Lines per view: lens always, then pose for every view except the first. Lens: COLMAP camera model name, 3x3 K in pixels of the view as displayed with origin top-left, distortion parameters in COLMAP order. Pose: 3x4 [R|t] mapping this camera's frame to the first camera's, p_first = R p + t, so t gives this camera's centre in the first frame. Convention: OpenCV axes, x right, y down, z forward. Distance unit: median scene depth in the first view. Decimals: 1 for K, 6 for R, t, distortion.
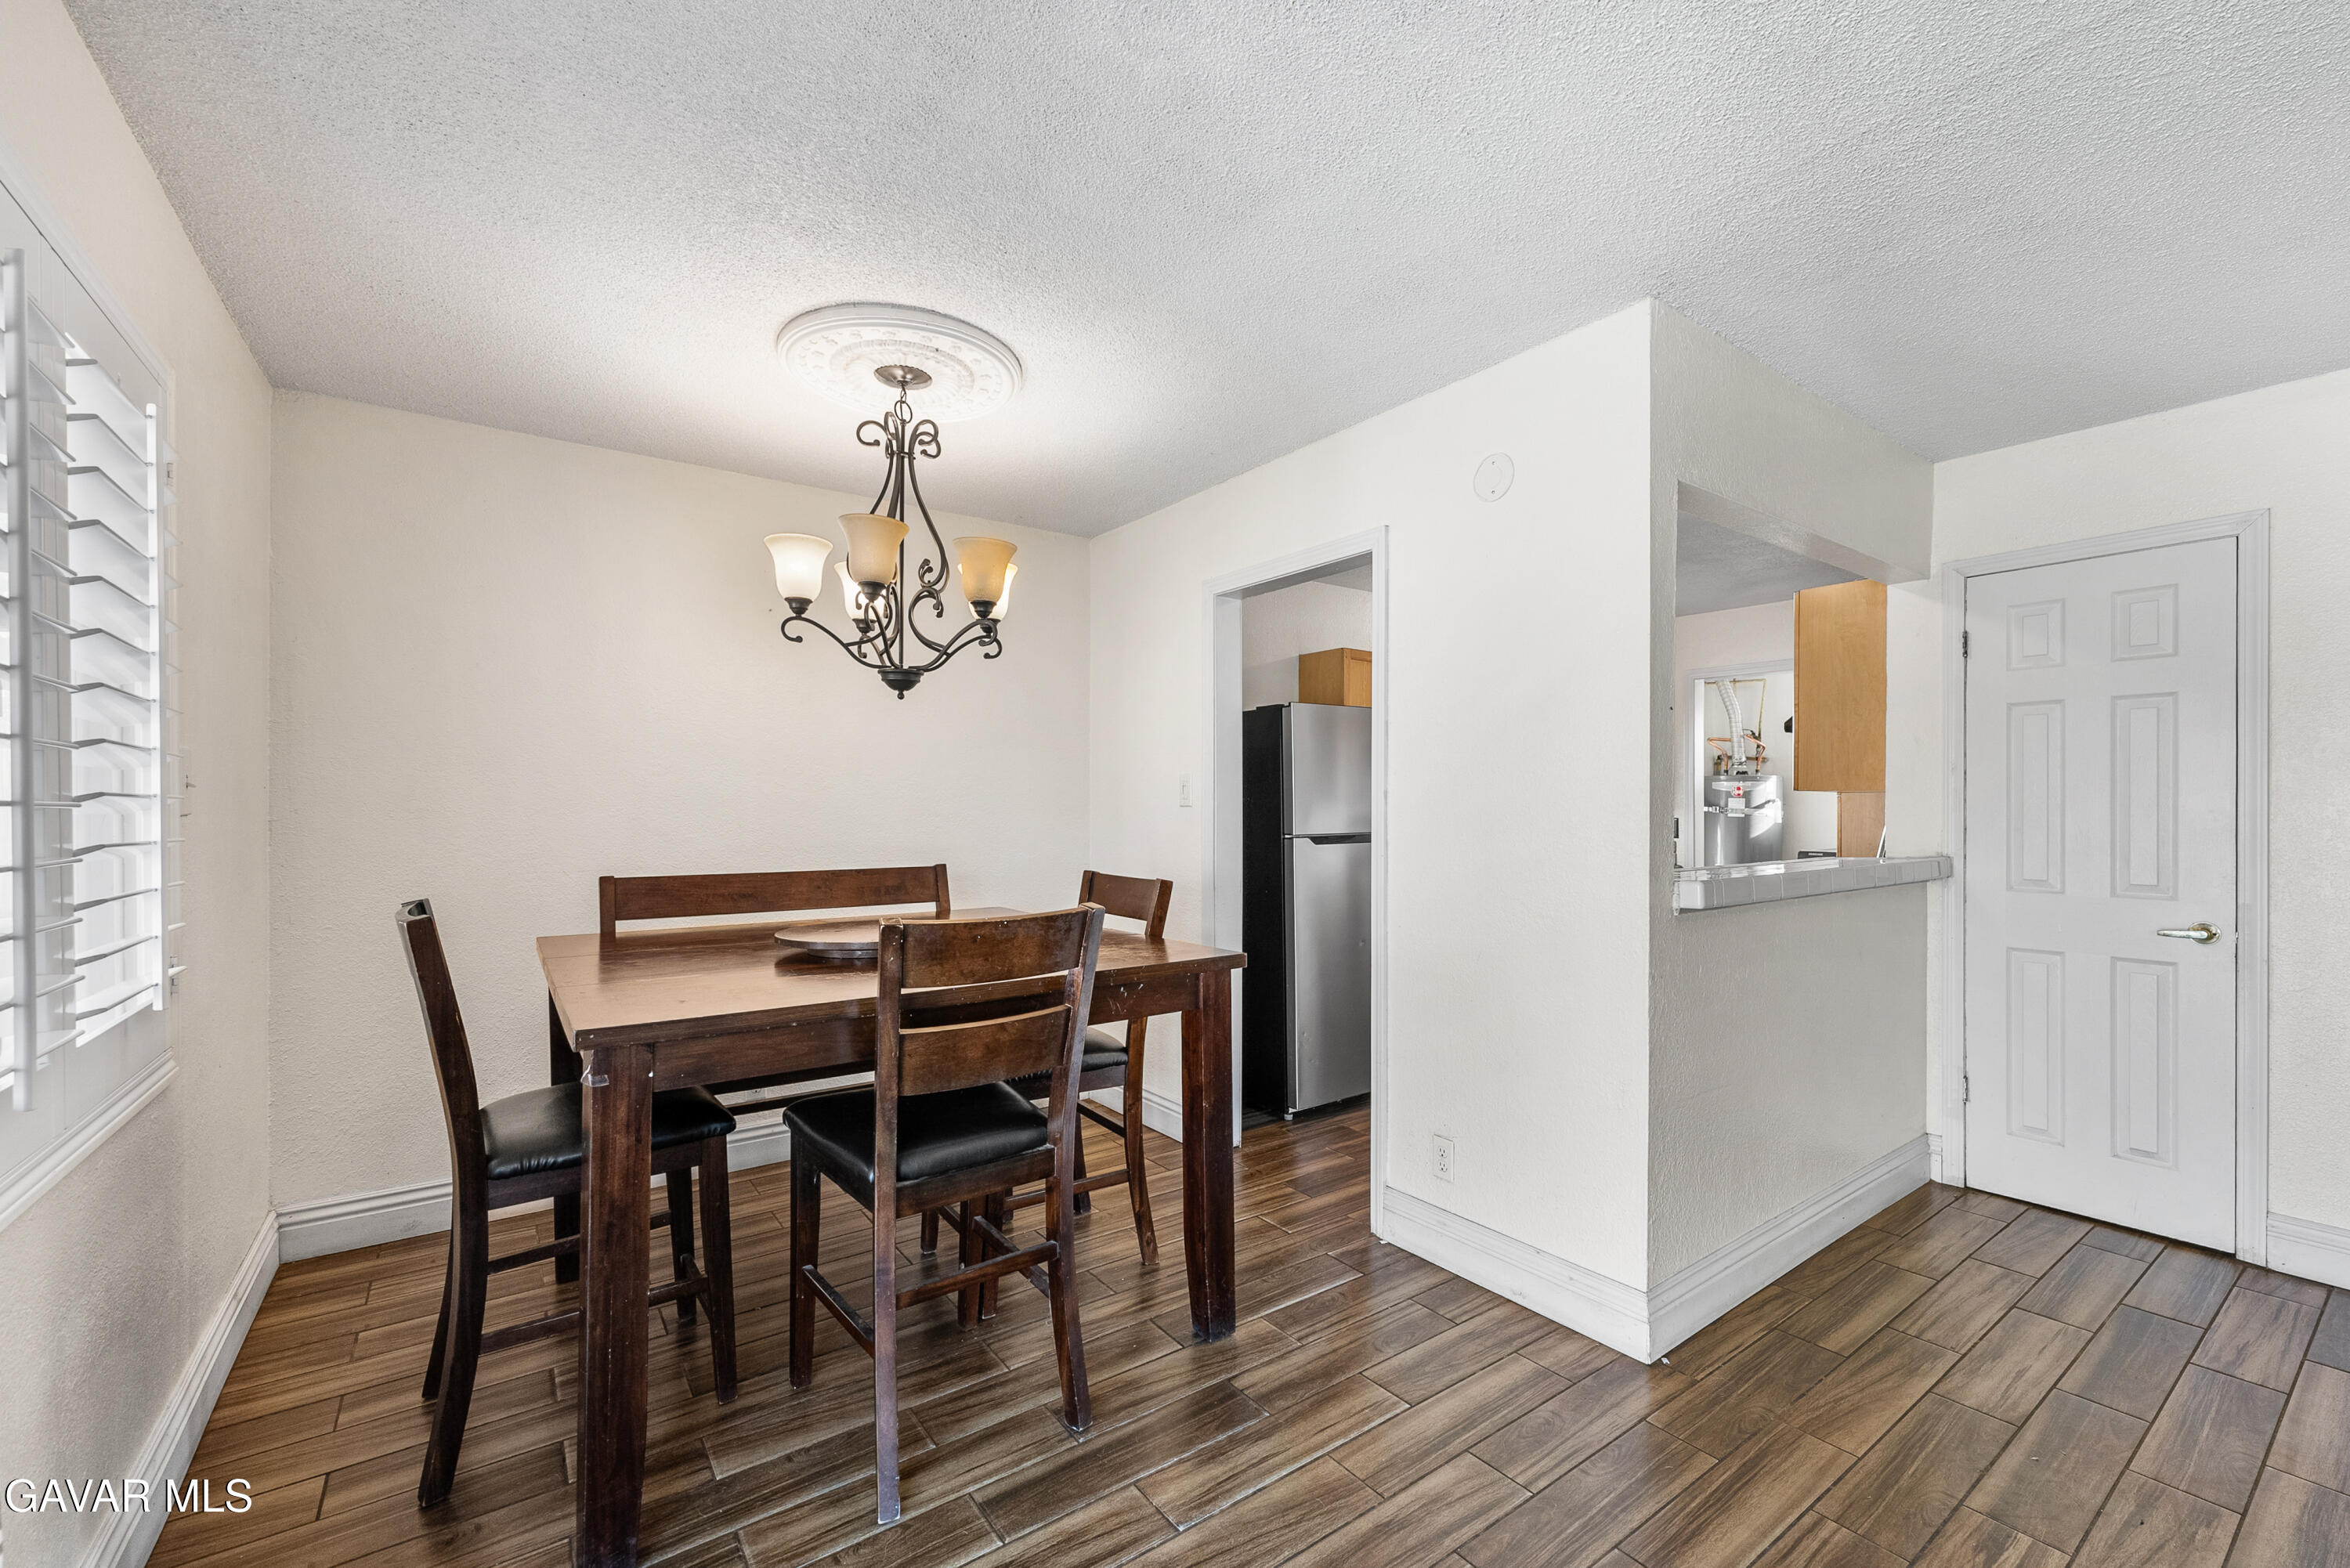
lens RADIAL K [[958.6, 0, 1177.8], [0, 958.6, 803.8], [0, 0, 1]] dist [0.000744, 0.000402]
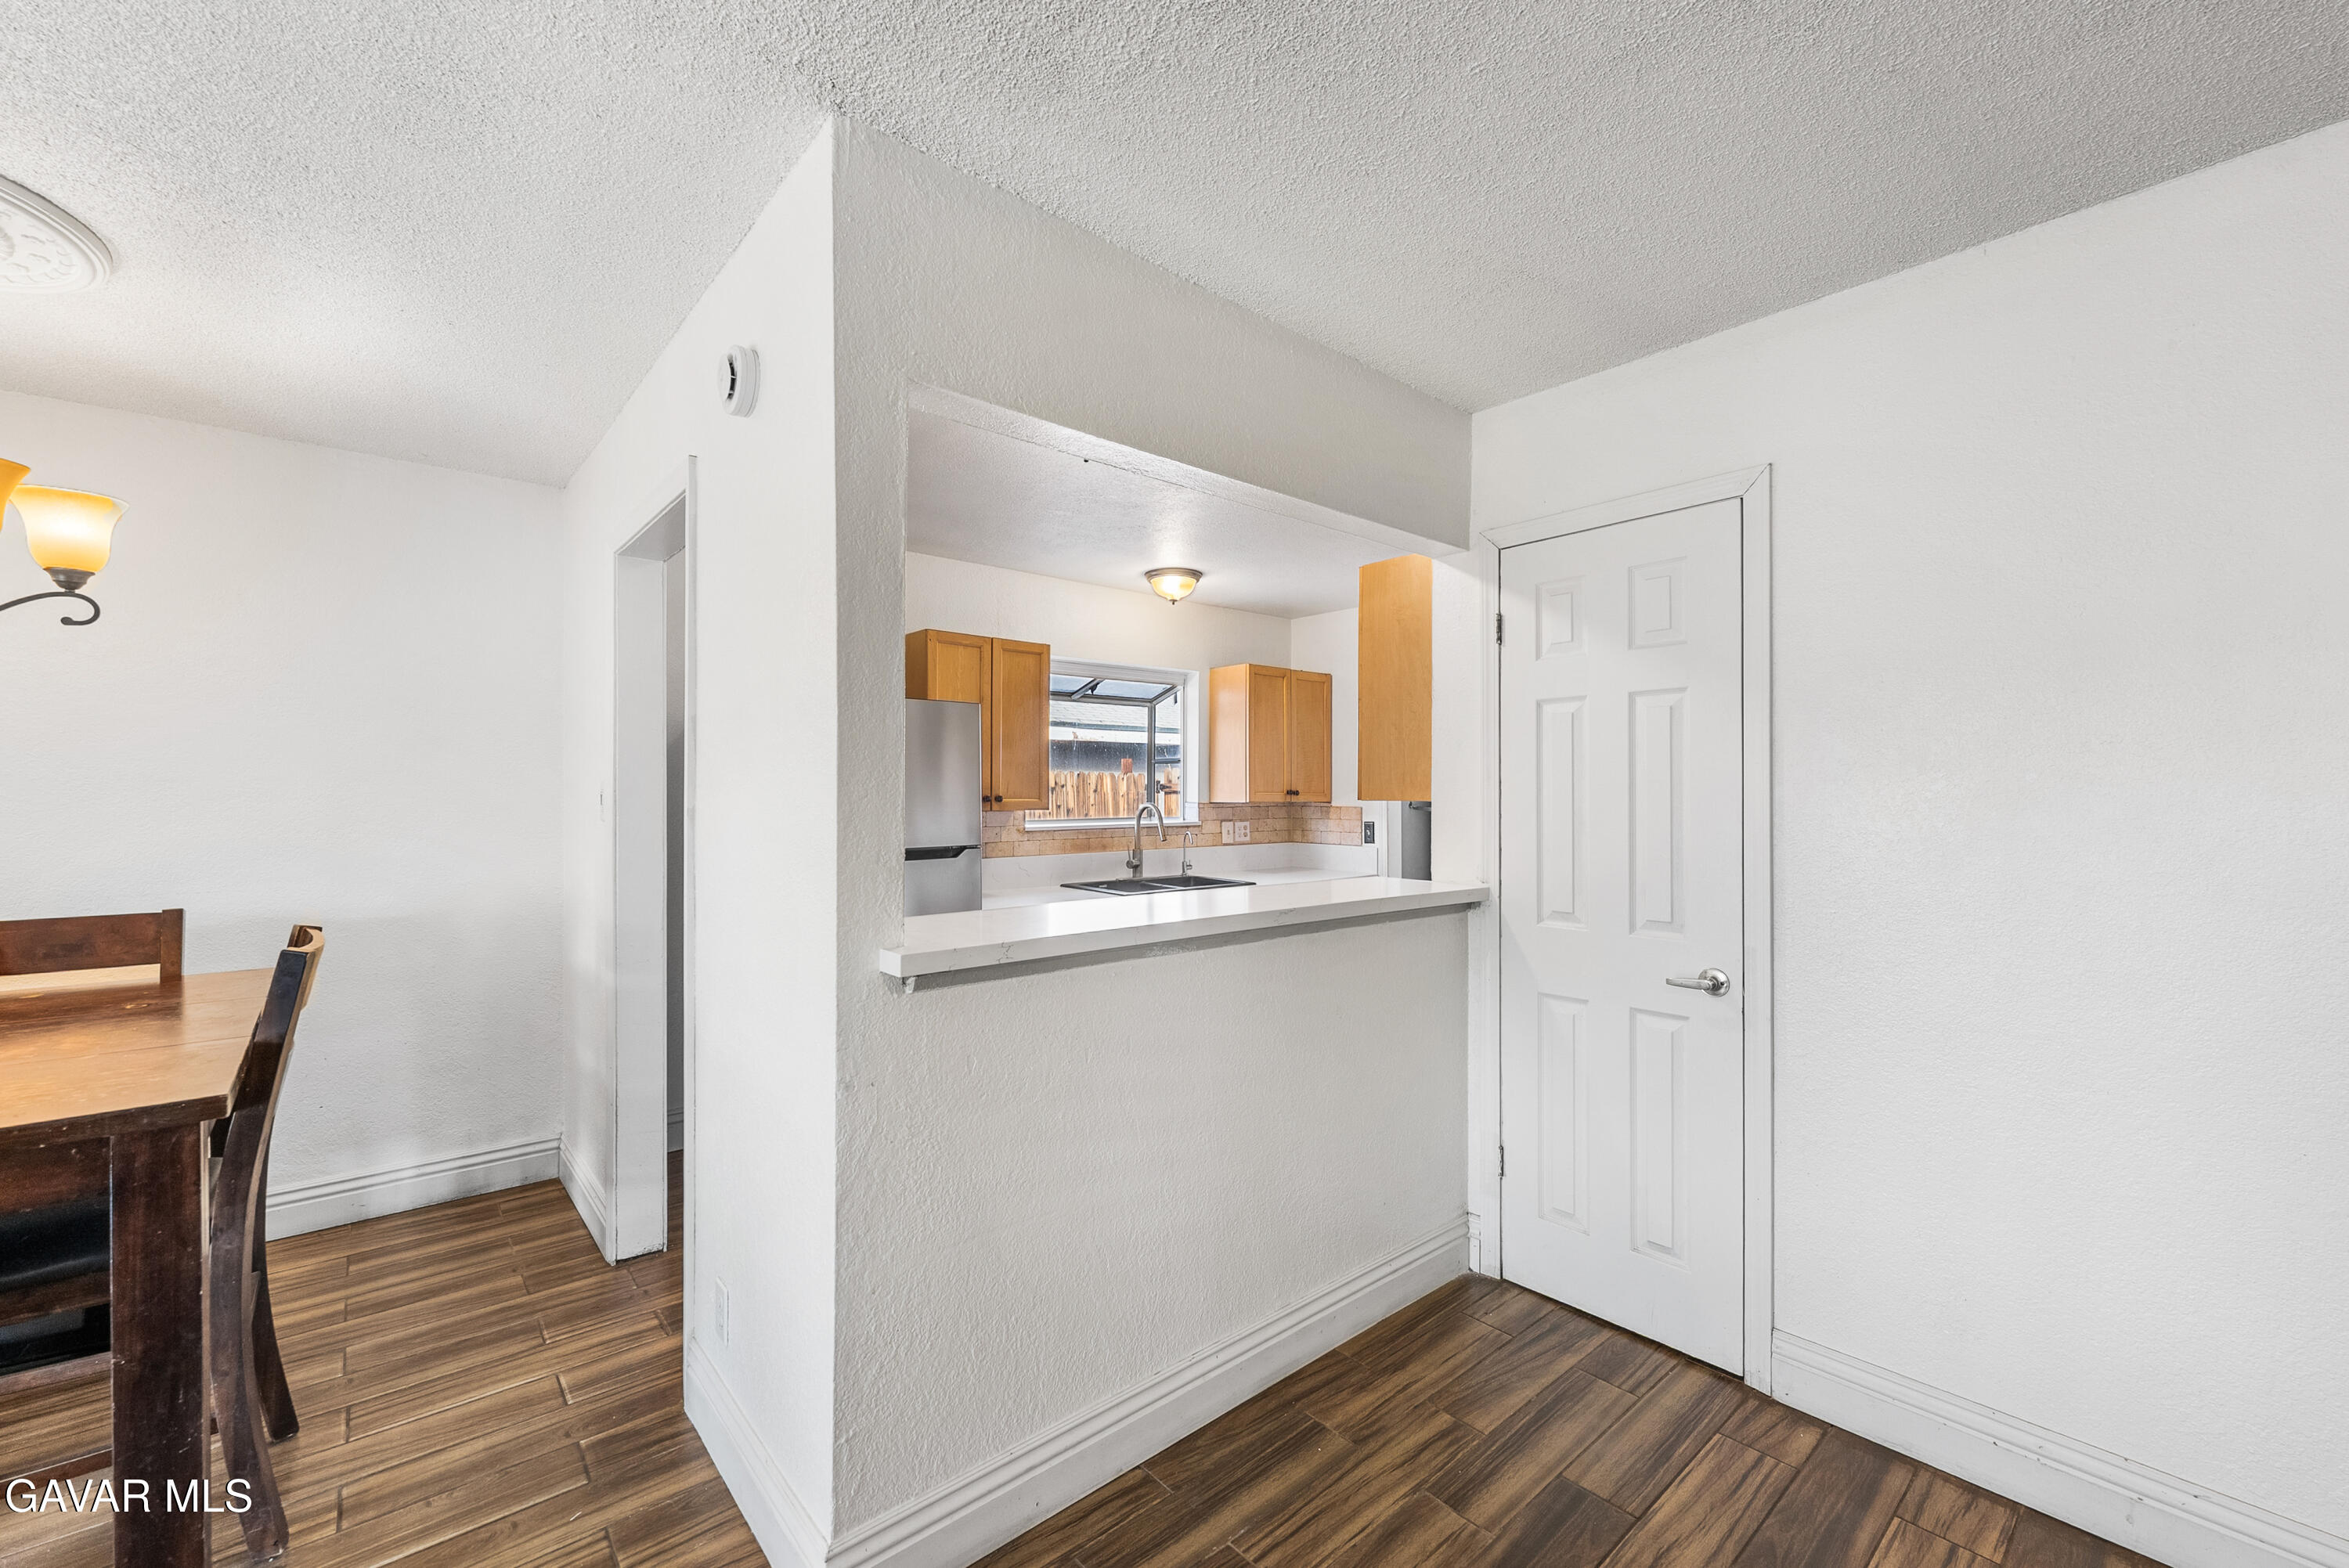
lens RADIAL K [[949.7, 0, 1174.5], [0, 949.7, 784.0], [0, 0, 1]] dist [-0.001297, -0.000267]
pose [[0.996083, 0.000630, 0.088425, 0.583321], [0.000420, 0.999930, -0.011854, -0.026154], [-0.088427, 0.011845, 0.996012, 0.250426]]
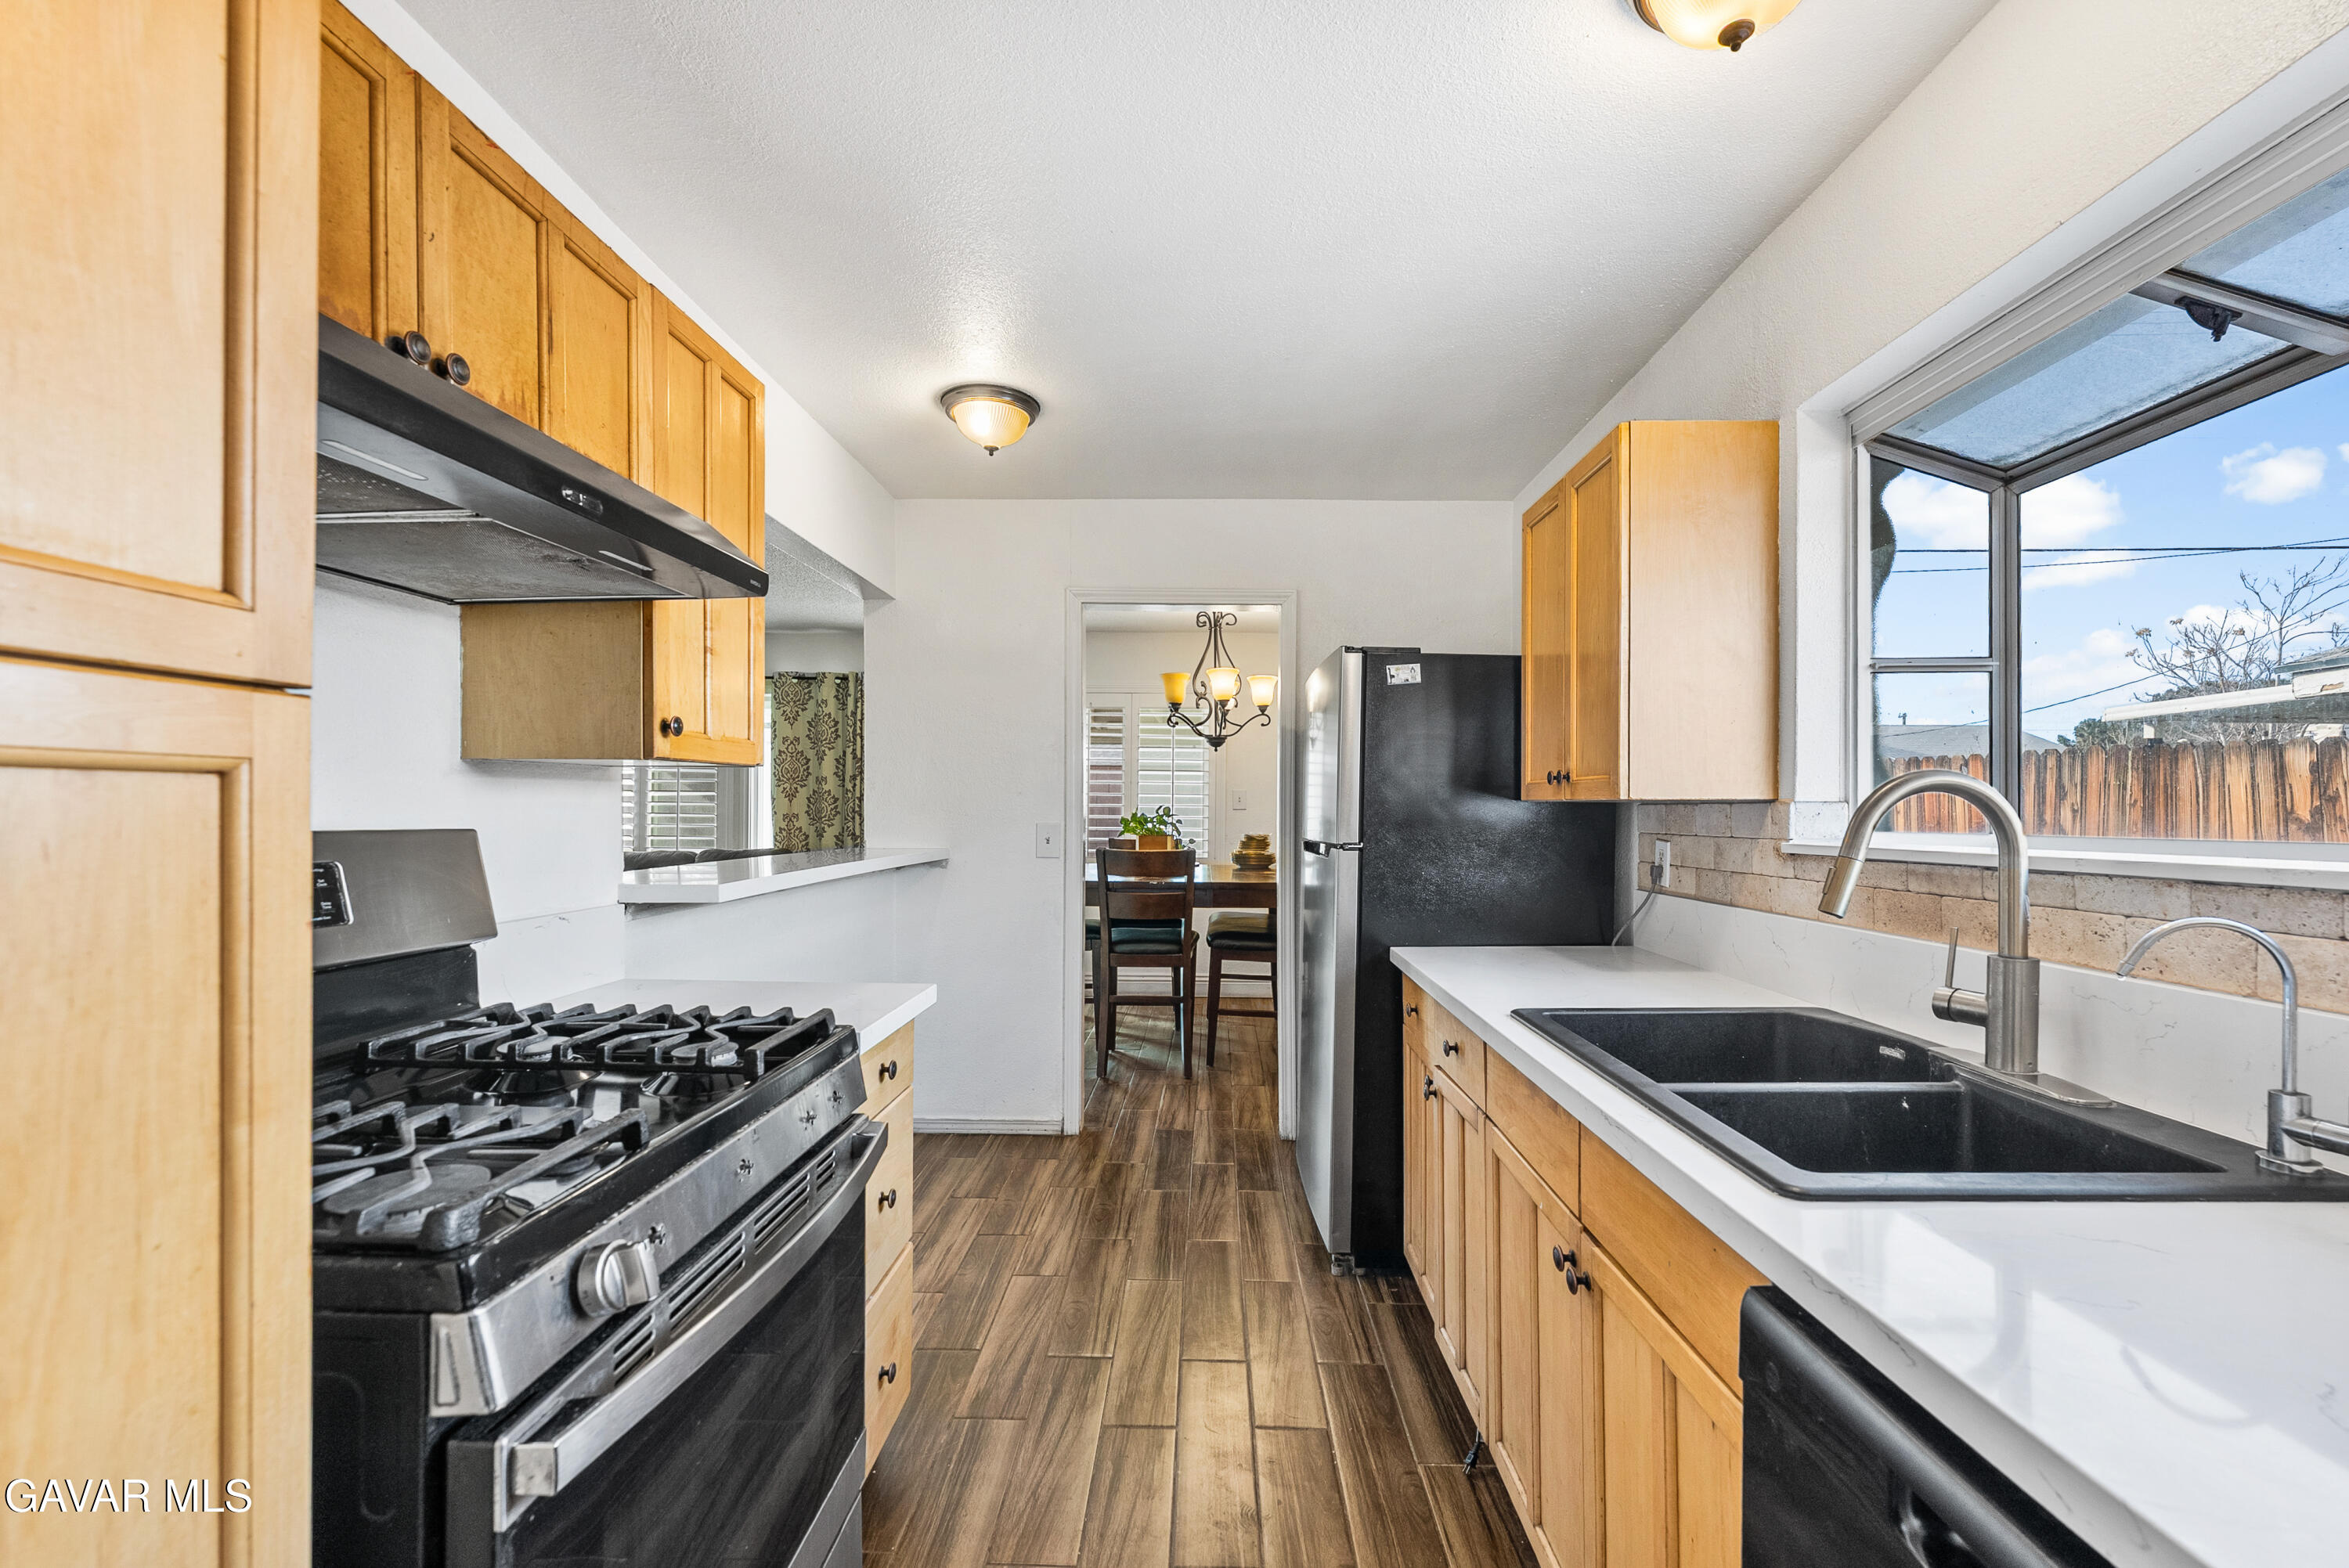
lens RADIAL K [[962.7, 0, 1187.3], [0, 962.7, 814.3], [0, 0, 1]] dist [-0.001560, -0.000510]
pose [[-0.599846, -0.000968, -0.800115, 1.333051], [-0.008373, 0.999952, 0.005067, 0.012967], [0.800071, 0.009739, -0.599826, 2.182021]]
